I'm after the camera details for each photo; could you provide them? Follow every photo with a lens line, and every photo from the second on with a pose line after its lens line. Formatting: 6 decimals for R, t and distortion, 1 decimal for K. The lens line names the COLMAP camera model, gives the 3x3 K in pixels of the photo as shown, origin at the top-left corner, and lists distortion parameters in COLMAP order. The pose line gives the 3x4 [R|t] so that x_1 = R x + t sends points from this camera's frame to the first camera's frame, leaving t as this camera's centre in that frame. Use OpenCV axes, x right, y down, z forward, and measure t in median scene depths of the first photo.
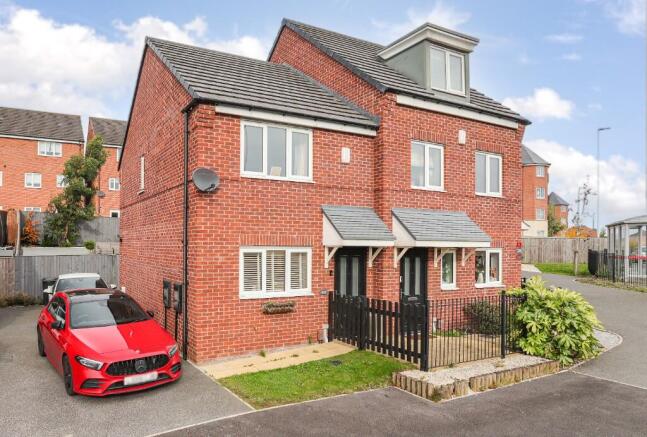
lens RADIAL K [[316.8, 0, 311.0], [0, 316.8, 233.0], [0, 0, 1]] dist [-0.025510, 0.002348]
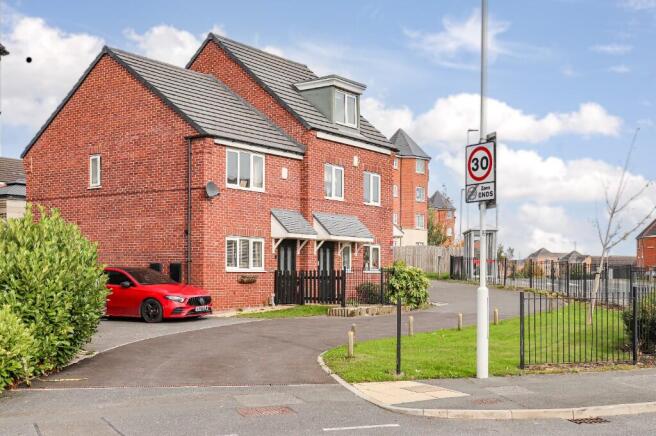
lens RADIAL K [[762.7, 0, 328.0], [0, 762.7, 218.6], [0, 0, 1]] dist [-0.014334, 0.000000]
pose [[0.882665, 0.031979, 0.468914, -1.272960], [-0.008024, 0.998562, -0.052997, 0.127986], [-0.469935, 0.043016, 0.881652, -2.013354]]
